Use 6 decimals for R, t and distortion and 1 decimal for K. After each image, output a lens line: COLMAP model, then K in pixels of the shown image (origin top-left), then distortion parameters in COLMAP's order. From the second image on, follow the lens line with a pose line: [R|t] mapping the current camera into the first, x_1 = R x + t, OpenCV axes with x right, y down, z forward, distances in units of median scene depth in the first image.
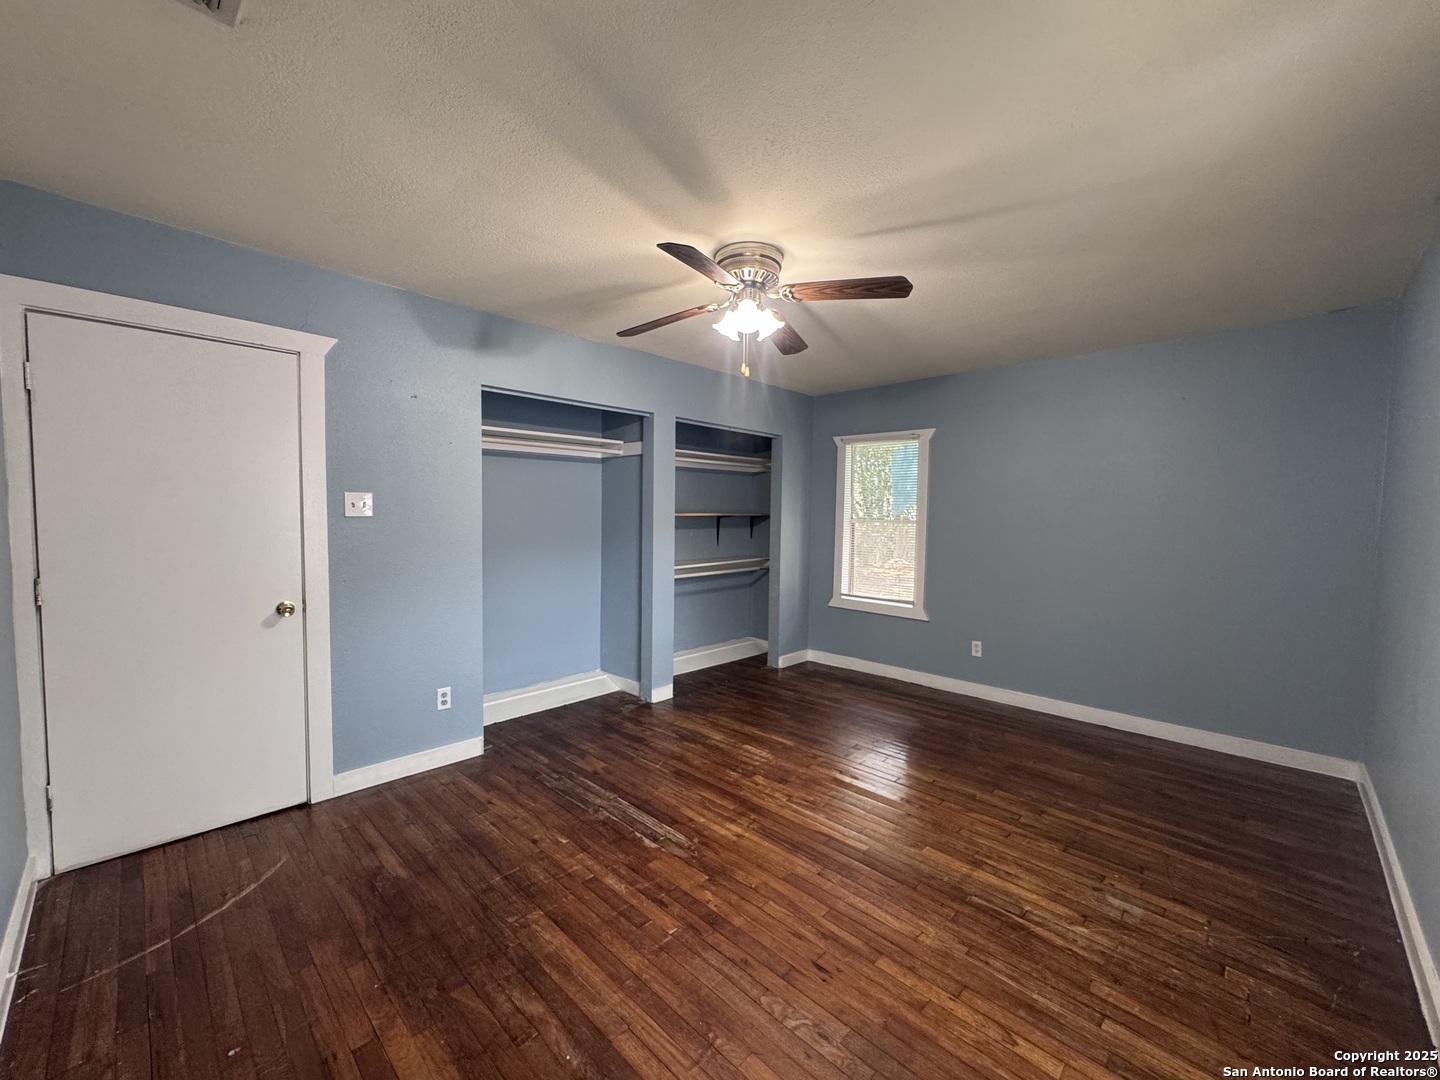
lens RADIAL K [[575.8, 0, 720.5], [0, 575.8, 541.5], [0, 0, 1]] dist [-0.003255, -0.000232]
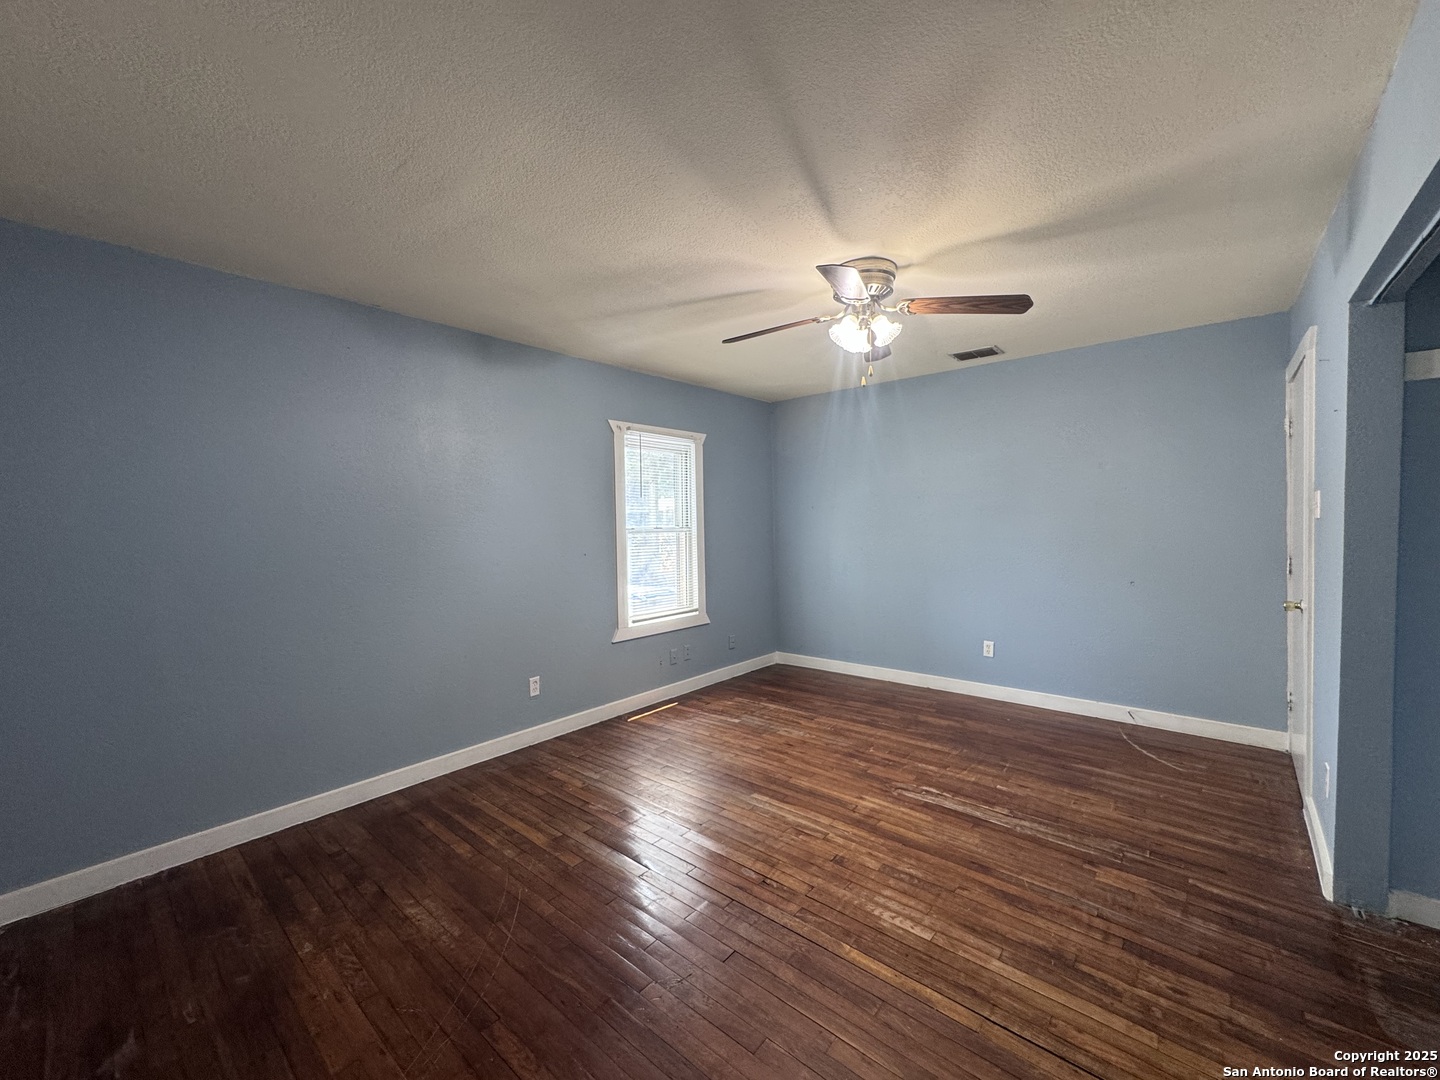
lens RADIAL K [[575.8, 0, 720.5], [0, 575.8, 541.5], [0, 0, 1]] dist [-0.003255, -0.000232]
pose [[-0.998055, 0.008957, -0.061693, 0.327750], [0.003332, 0.995875, 0.090671, -0.089839], [0.062251, 0.090289, -0.993968, 1.803108]]
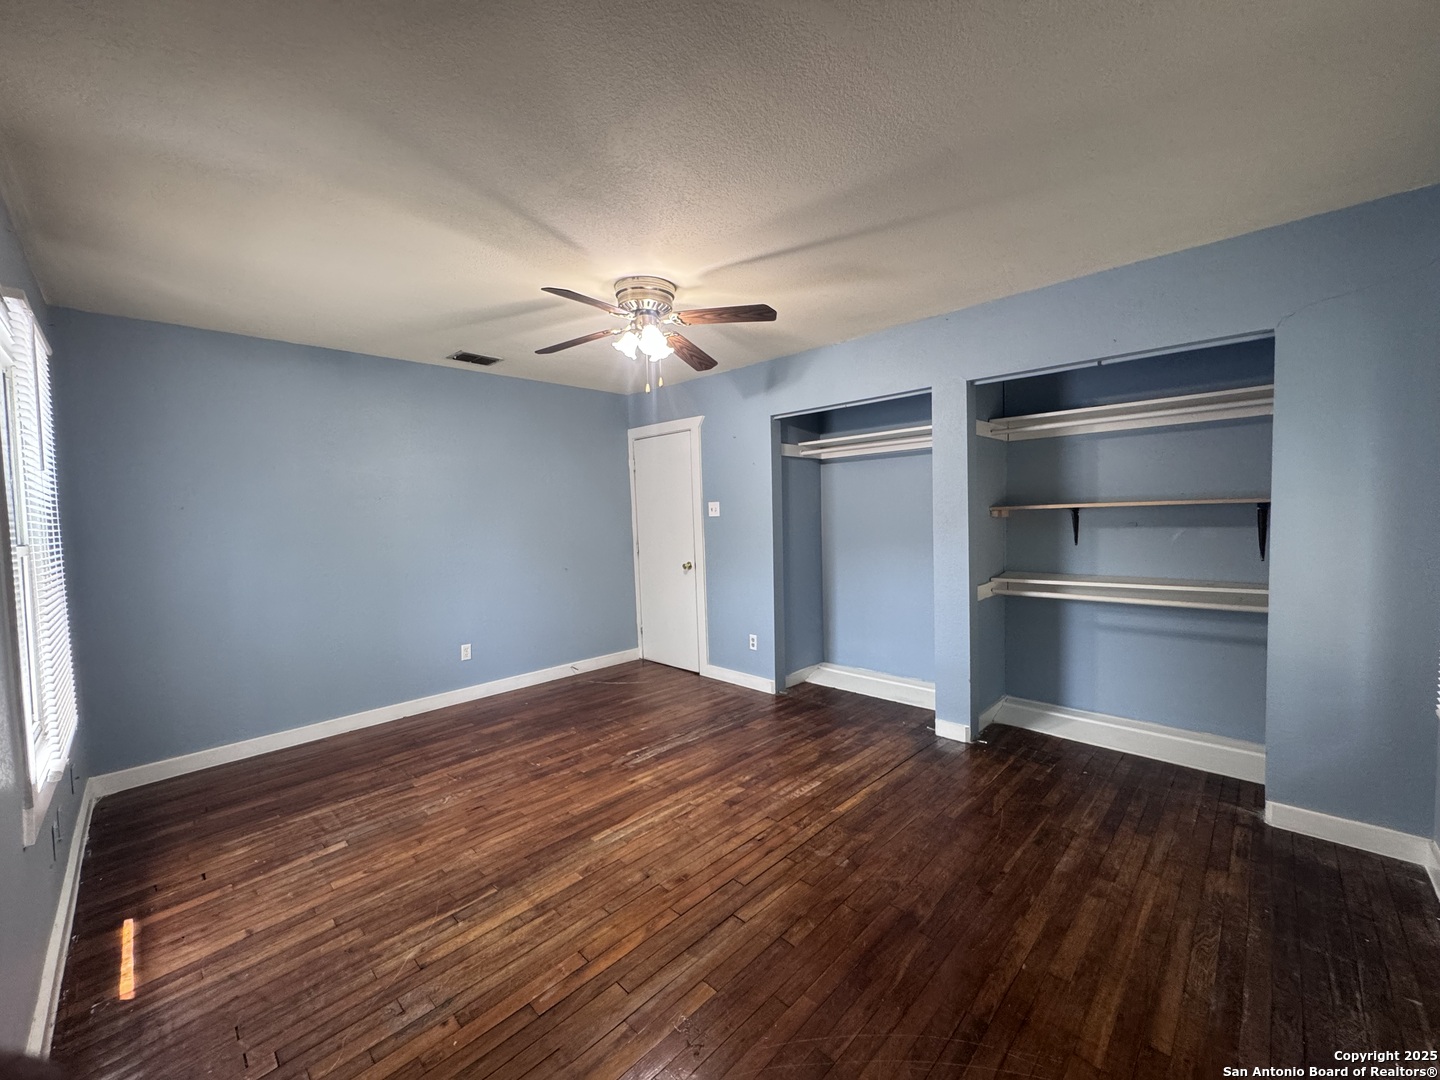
lens RADIAL K [[575.8, 0, 720.5], [0, 575.8, 541.5], [0, 0, 1]] dist [-0.003255, -0.000232]
pose [[-0.001440, 0.037201, -0.999307, 1.051719], [-0.026035, 0.998968, 0.037226, -0.032932], [0.999660, 0.026071, -0.000470, 1.015571]]
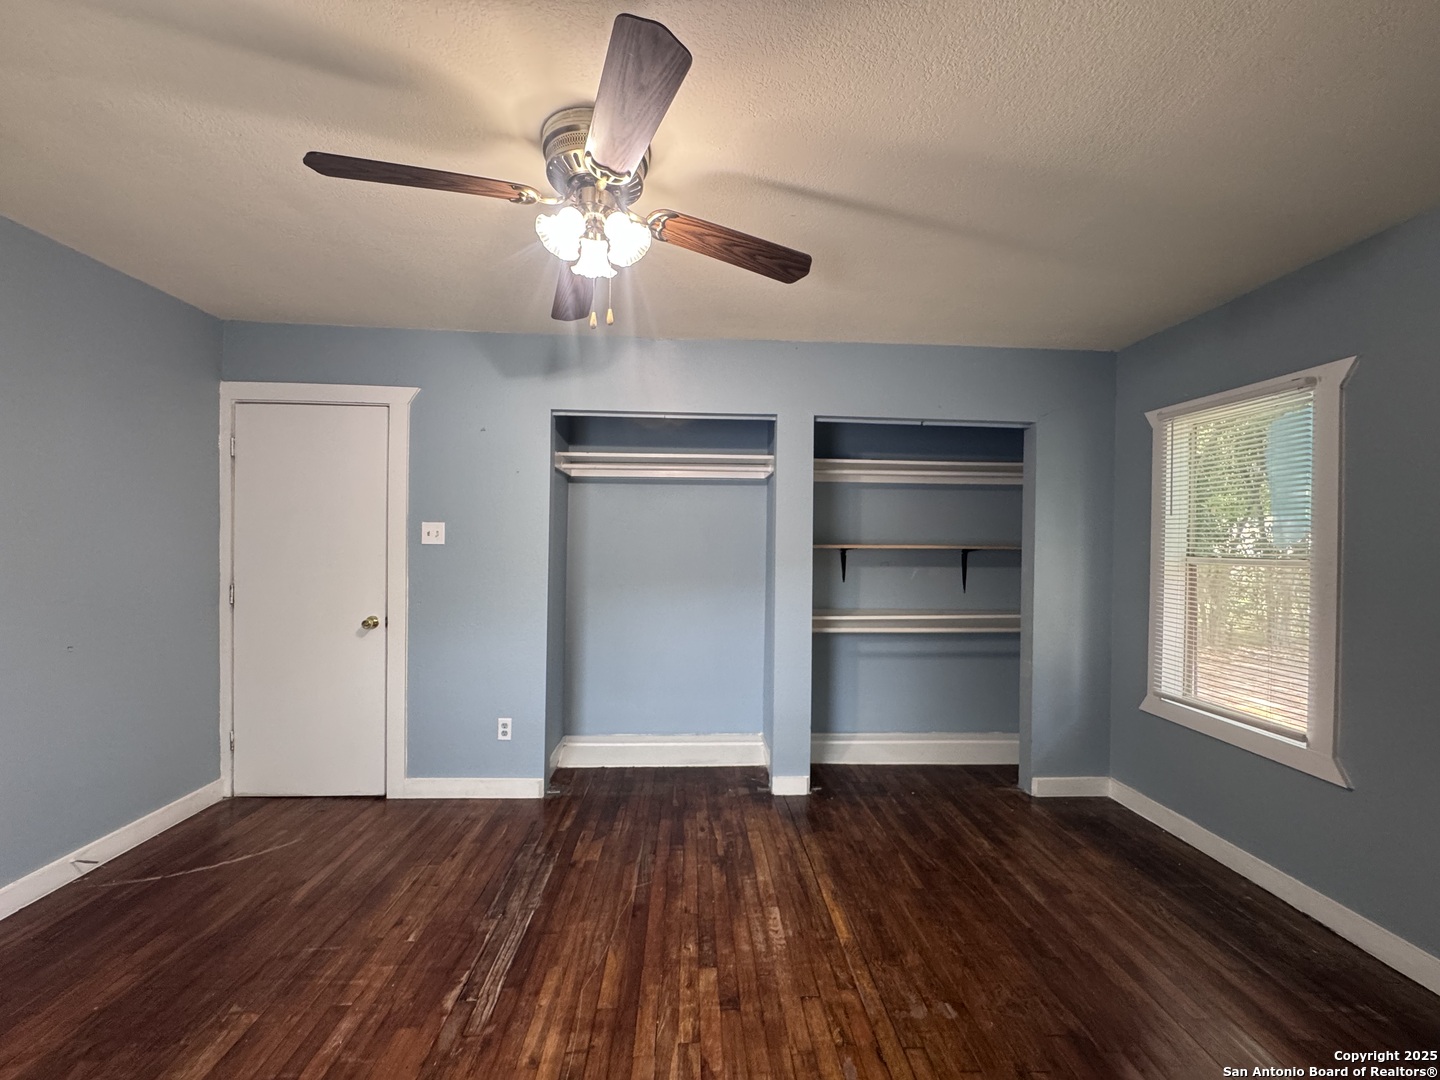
lens RADIAL K [[575.8, 0, 720.5], [0, 575.8, 541.5], [0, 0, 1]] dist [-0.003255, -0.000232]
pose [[0.732243, -0.003030, -0.681037, 0.516868], [-0.039955, 0.998077, -0.047400, -0.018353], [0.679871, 0.061919, 0.730713, 0.567594]]
